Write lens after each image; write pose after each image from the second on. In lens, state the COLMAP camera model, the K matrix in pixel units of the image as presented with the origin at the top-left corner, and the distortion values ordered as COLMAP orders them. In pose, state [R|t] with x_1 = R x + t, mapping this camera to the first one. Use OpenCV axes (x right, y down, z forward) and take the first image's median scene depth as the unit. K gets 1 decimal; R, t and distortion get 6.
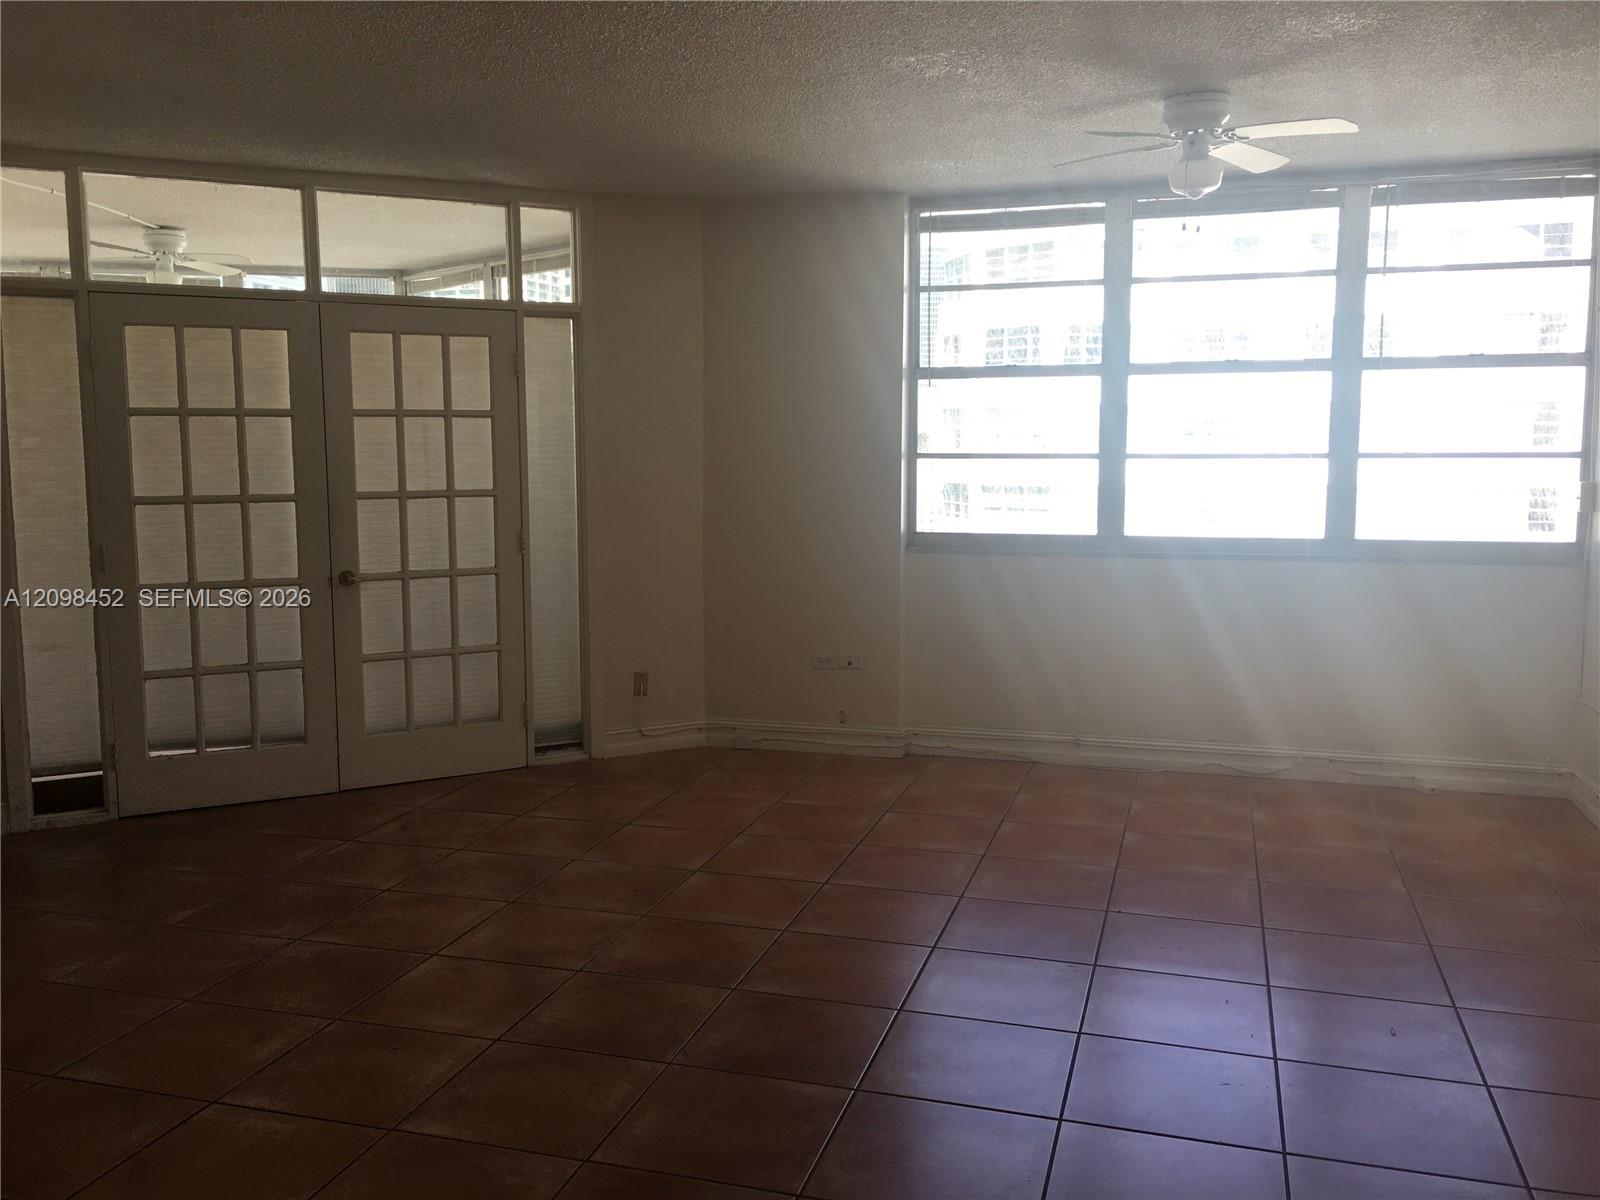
lens RADIAL K [[1370.3, 0, 779.2], [0, 1370.3, 584.0], [0, 0, 1]] dist [0.062653, -0.102196]
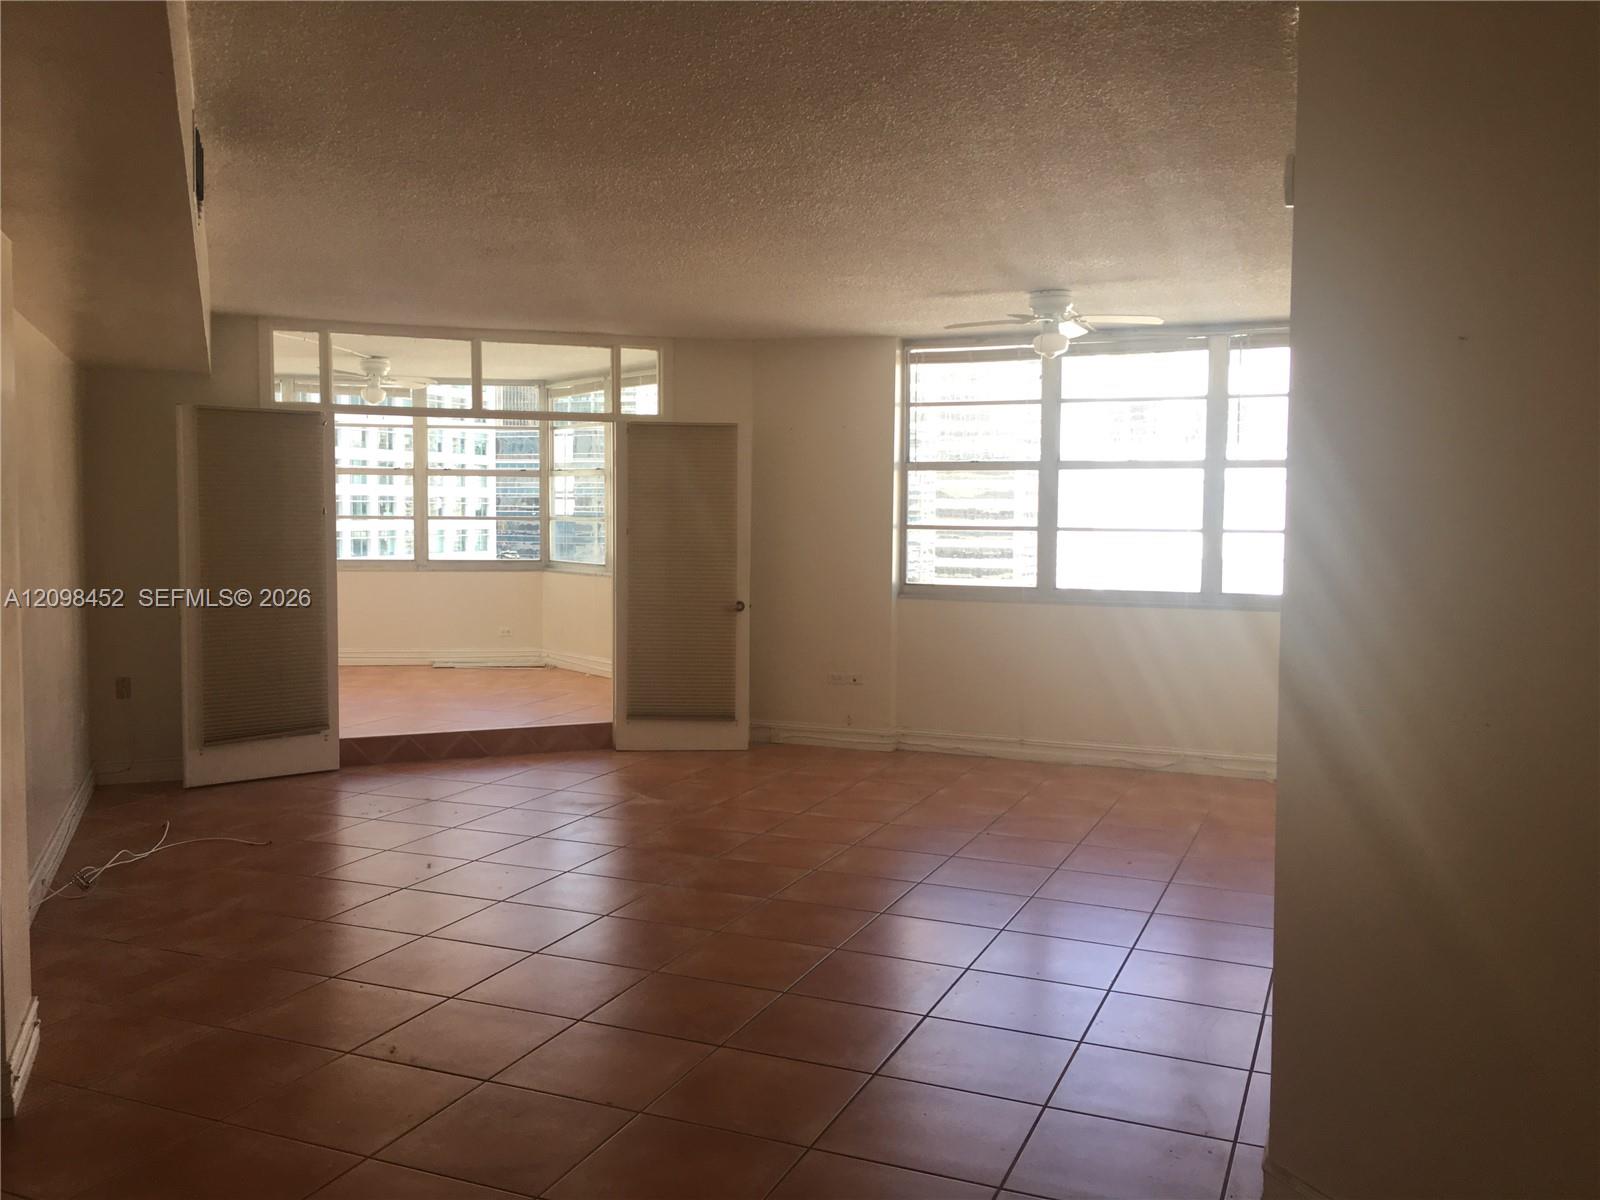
lens RADIAL K [[1370.3, 0, 783.5], [0, 1370.3, 573.1], [0, 0, 1]] dist [0.062653, -0.102196]
pose [[0.994565, 0.015967, -0.102887, 0.123825], [-0.021816, 0.998194, -0.055973, 0.031336], [0.101808, 0.057913, 0.993117, -0.361313]]
